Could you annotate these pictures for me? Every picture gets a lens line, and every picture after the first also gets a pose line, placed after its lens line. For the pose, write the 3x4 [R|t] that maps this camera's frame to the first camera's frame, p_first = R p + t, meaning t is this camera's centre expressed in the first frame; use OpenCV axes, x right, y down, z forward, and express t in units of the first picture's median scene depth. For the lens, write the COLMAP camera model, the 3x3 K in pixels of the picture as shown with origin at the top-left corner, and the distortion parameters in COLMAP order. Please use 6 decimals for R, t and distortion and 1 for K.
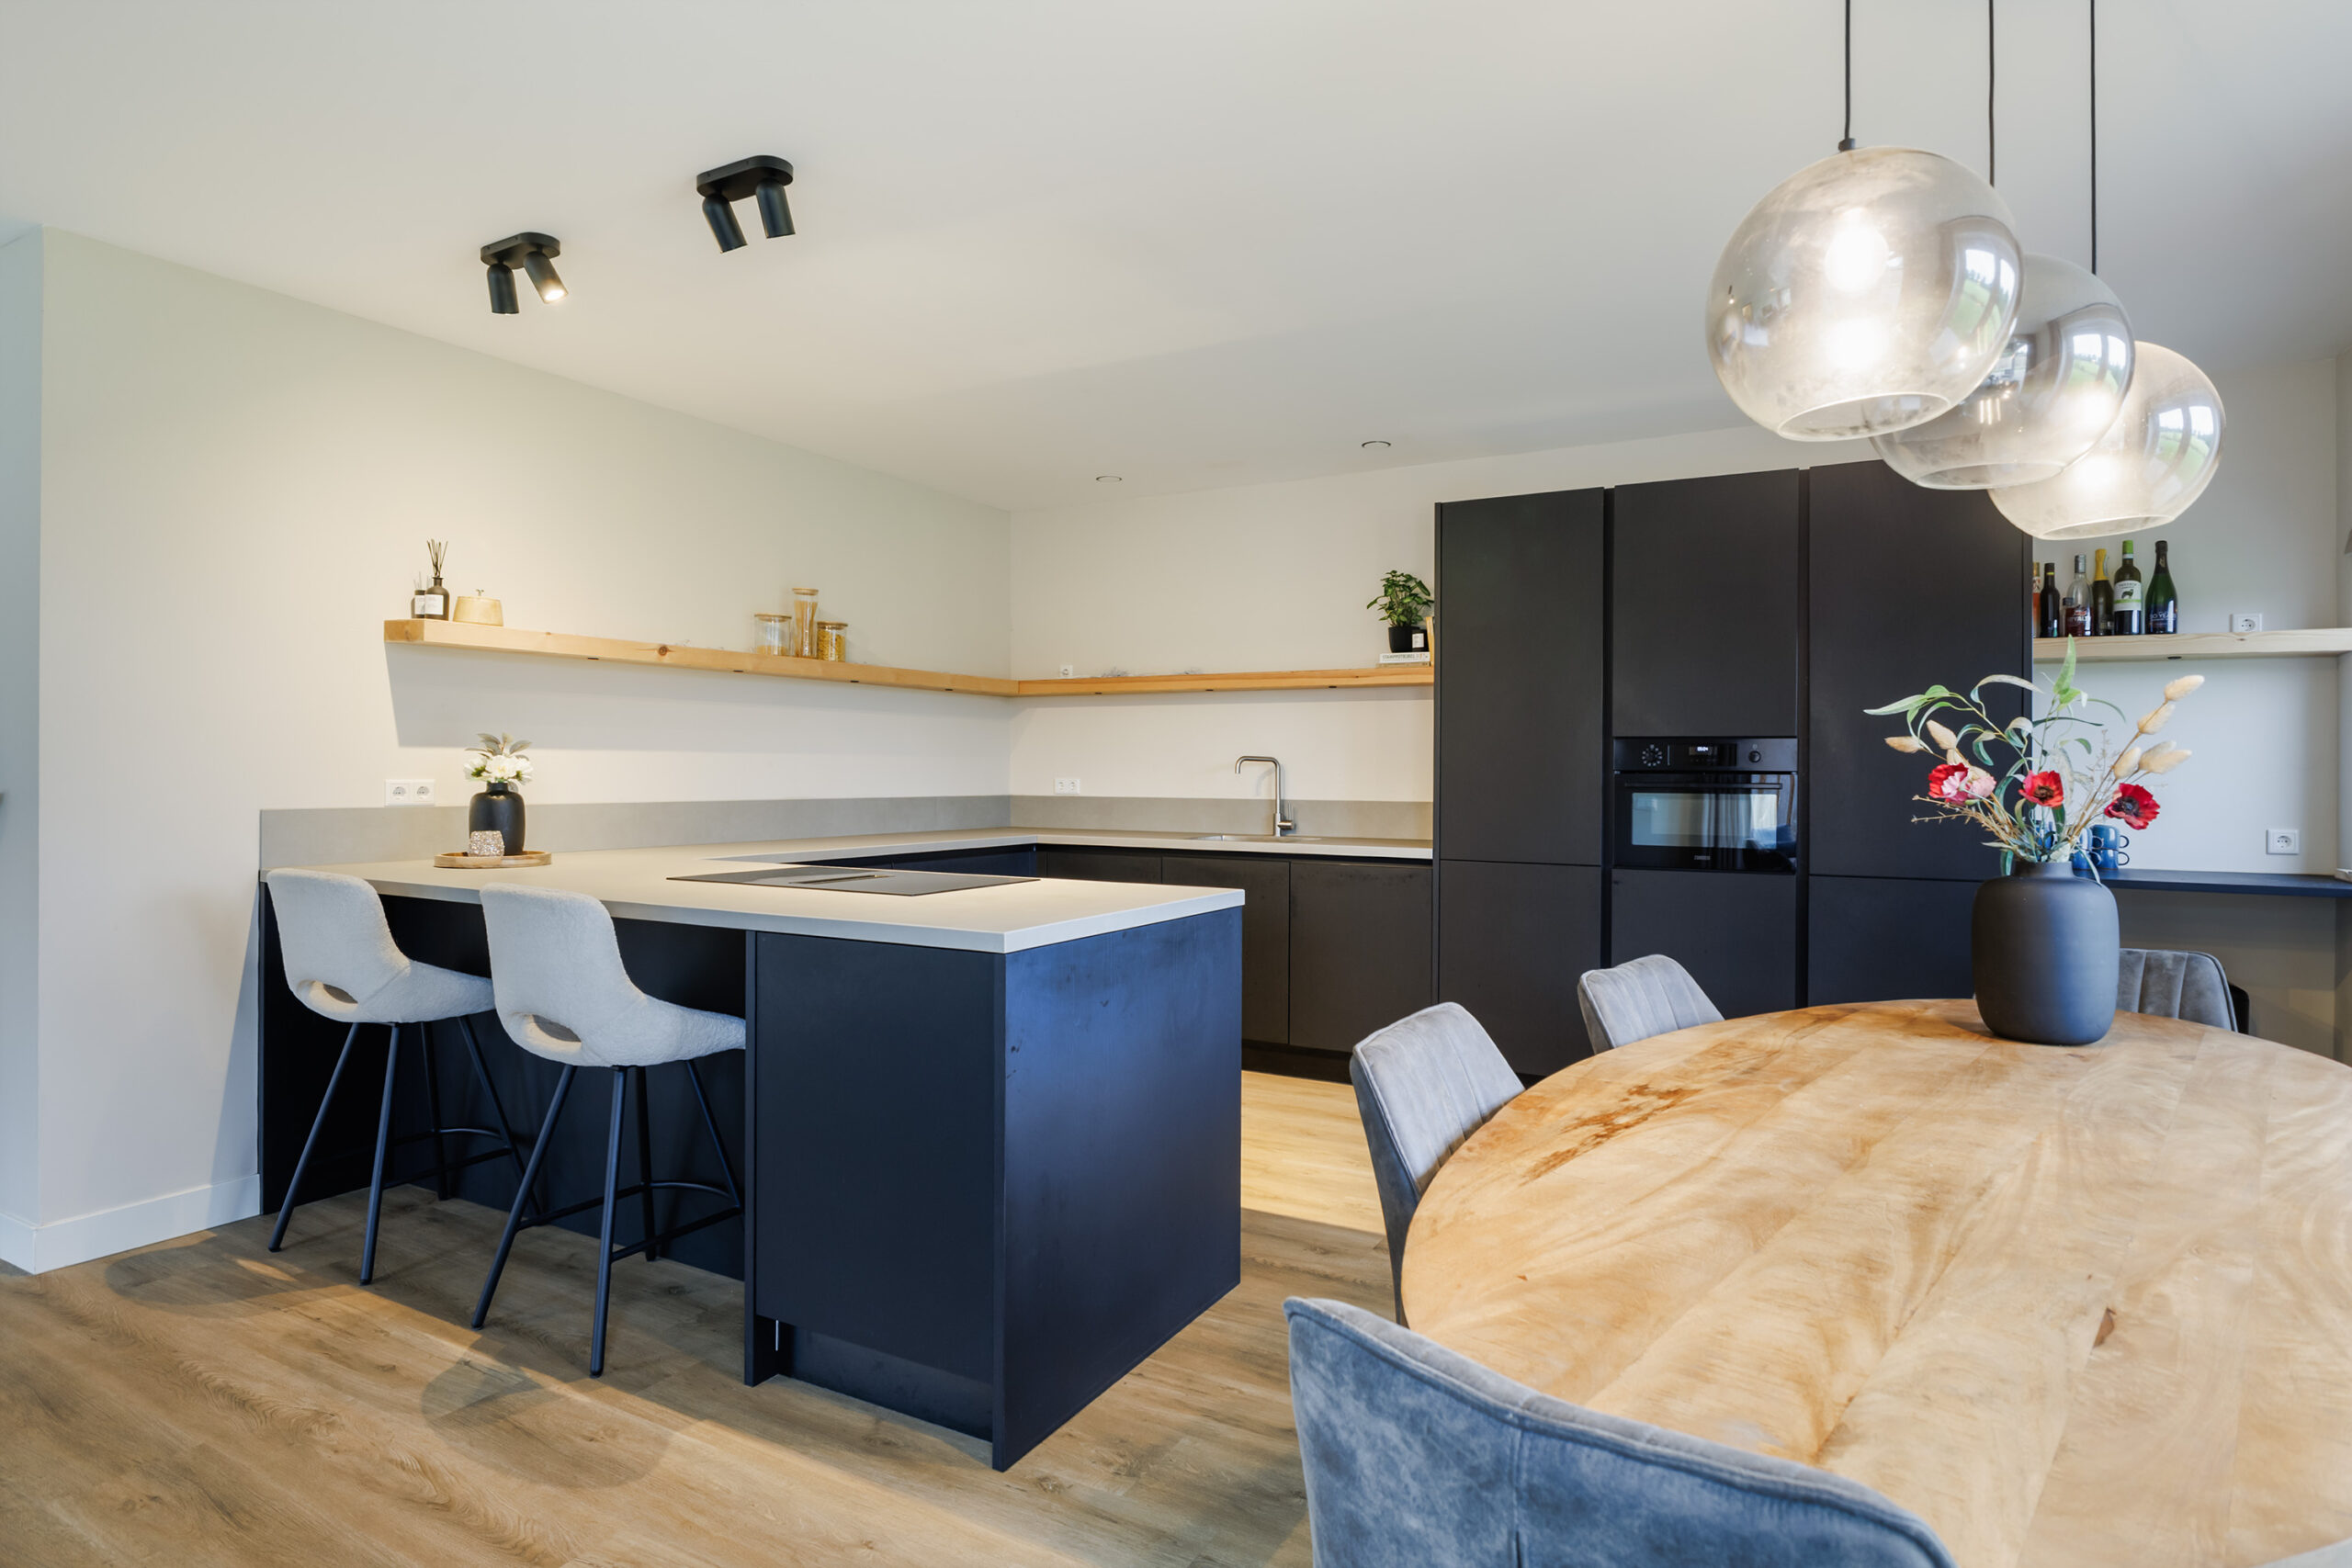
lens RADIAL K [[1255.1, 0, 1181.2], [0, 1255.1, 779.1], [0, 0, 1]] dist [-0.011357, -0.000477]
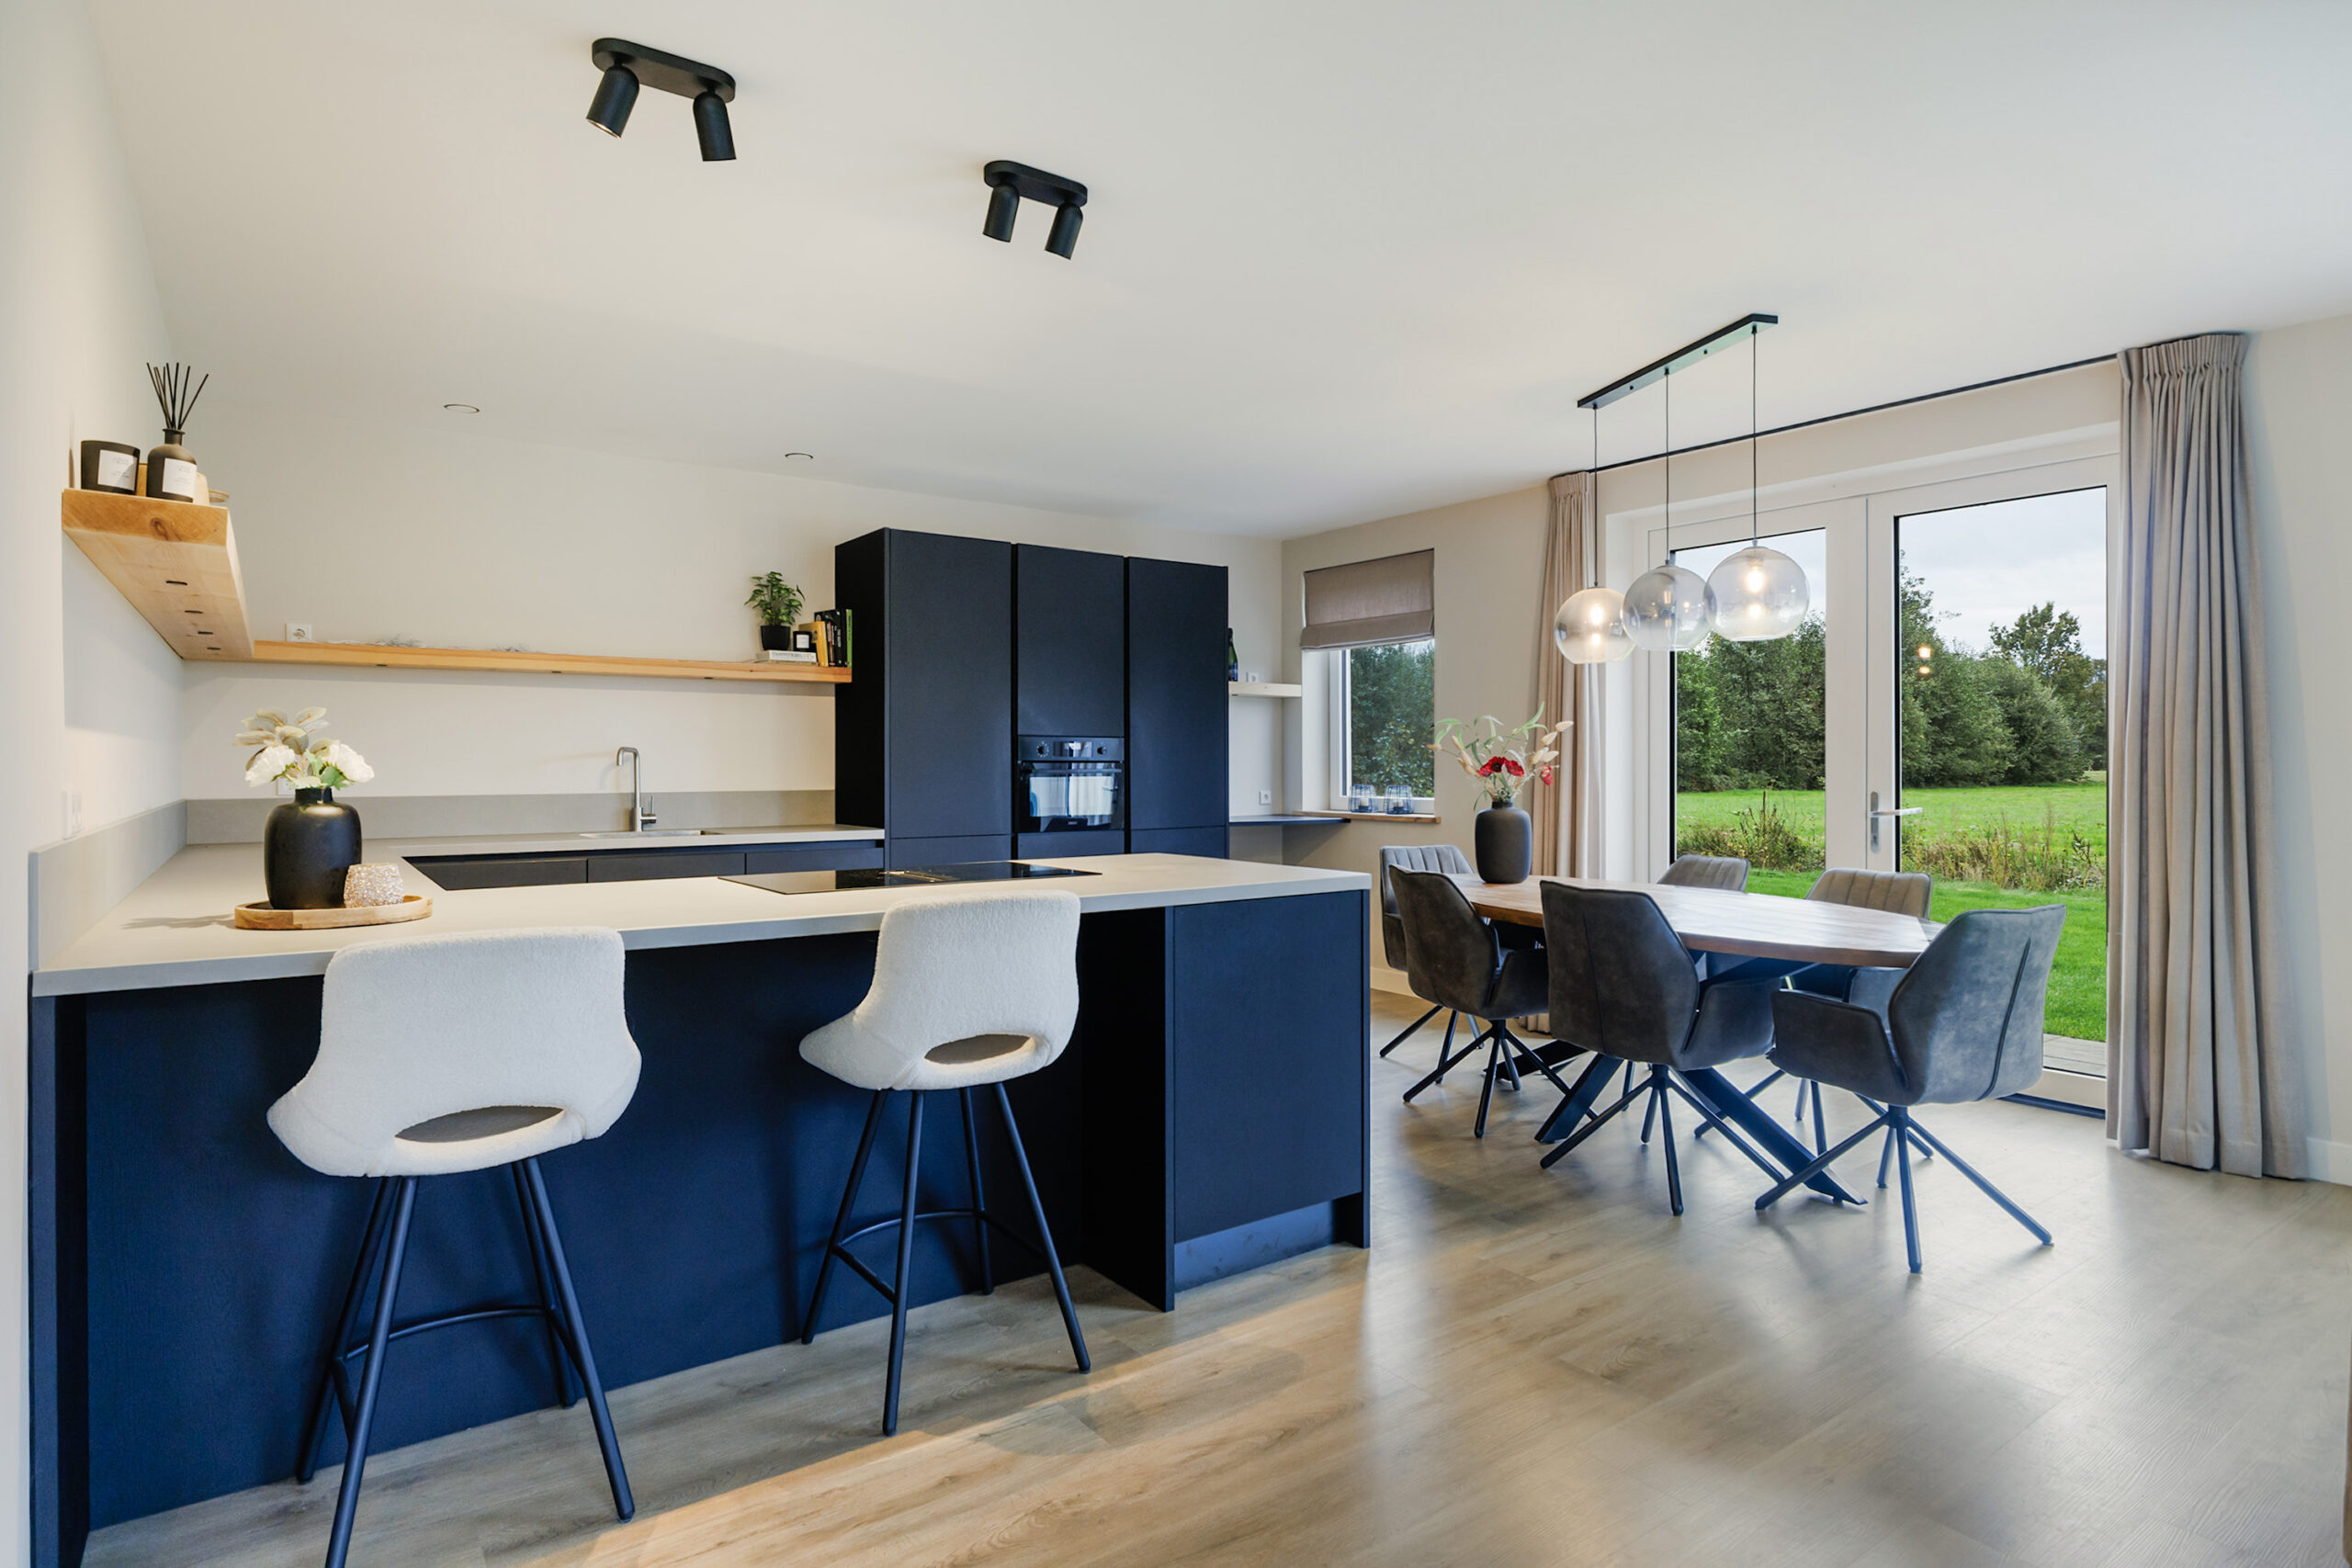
lens RADIAL K [[1260.6, 0, 1185.6], [0, 1260.6, 765.3], [0, 0, 1]] dist [-0.010469, 0.000378]
pose [[0.417123, -0.007472, 0.908819, -1.156812], [0.008790, 0.999953, 0.004186, -0.009059], [-0.908807, 0.006242, 0.417169, 0.433511]]
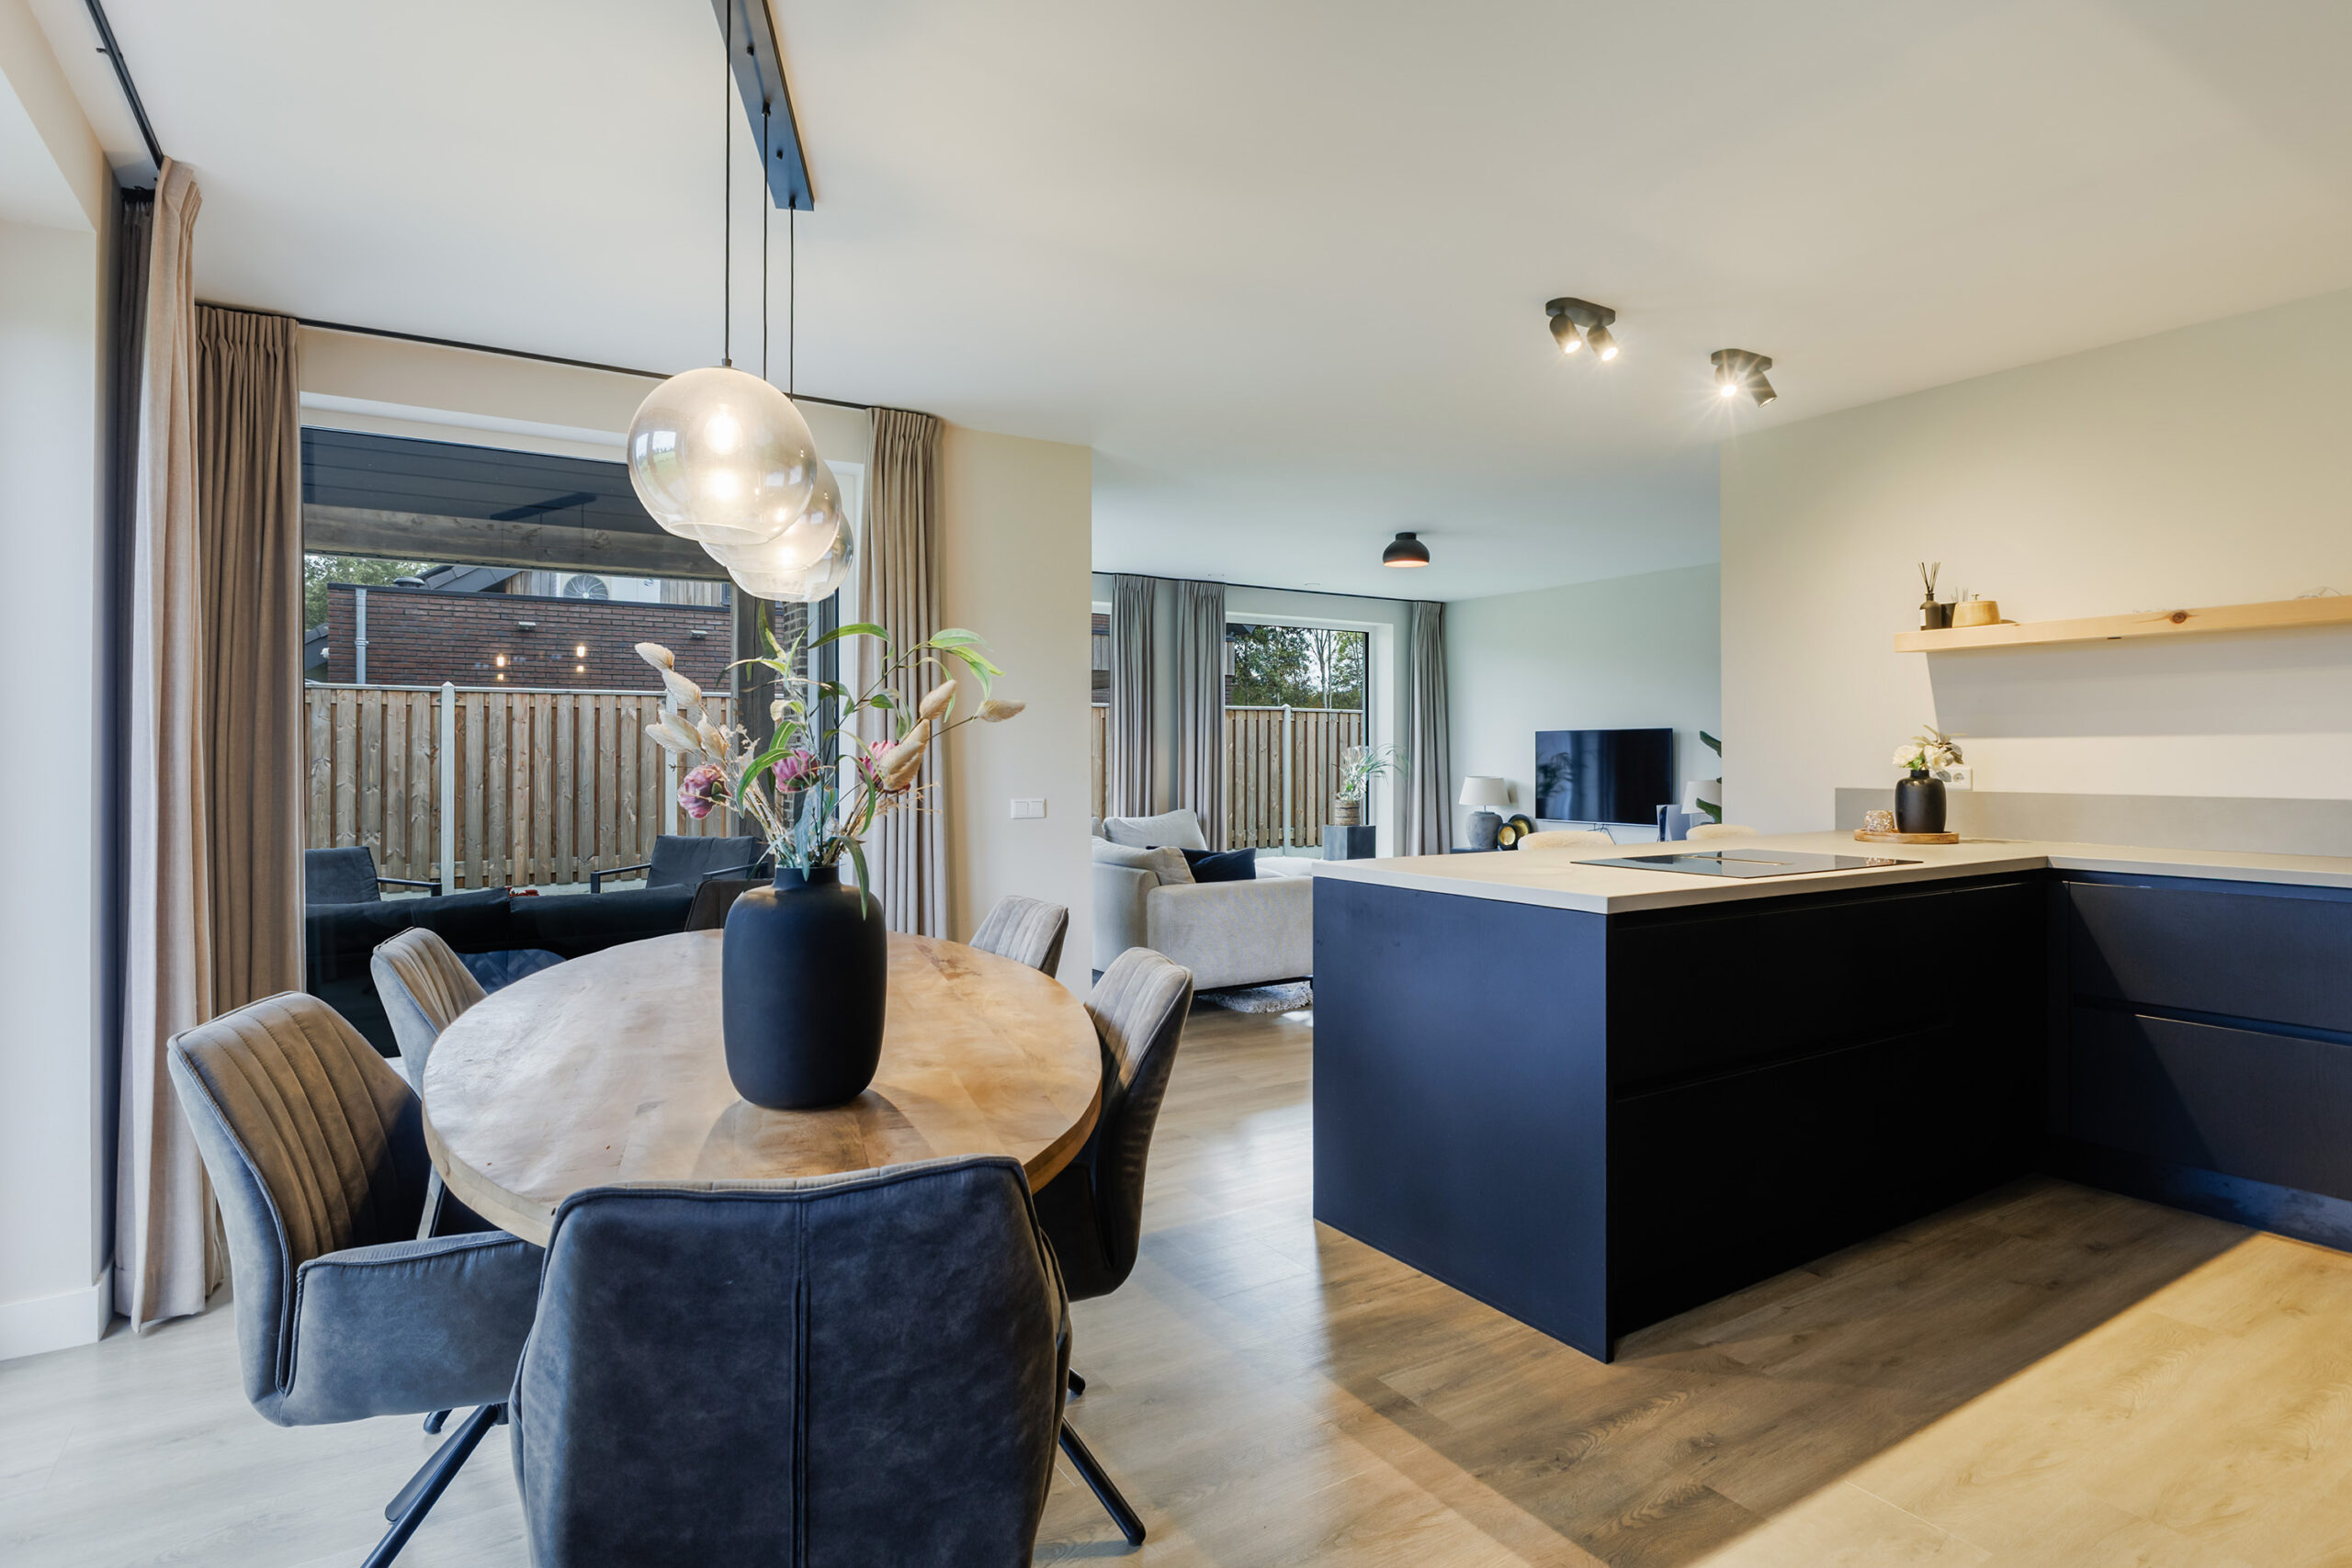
lens RADIAL K [[1226.2, 0, 1178.0], [0, 1226.2, 755.5], [0, 0, 1]] dist [-0.000422, -0.000050]
pose [[-0.476661, -0.005722, -0.879068, 0.932952], [-0.006645, 0.999974, -0.002906, -0.002944], [0.879062, 0.004456, -0.476687, 1.165414]]
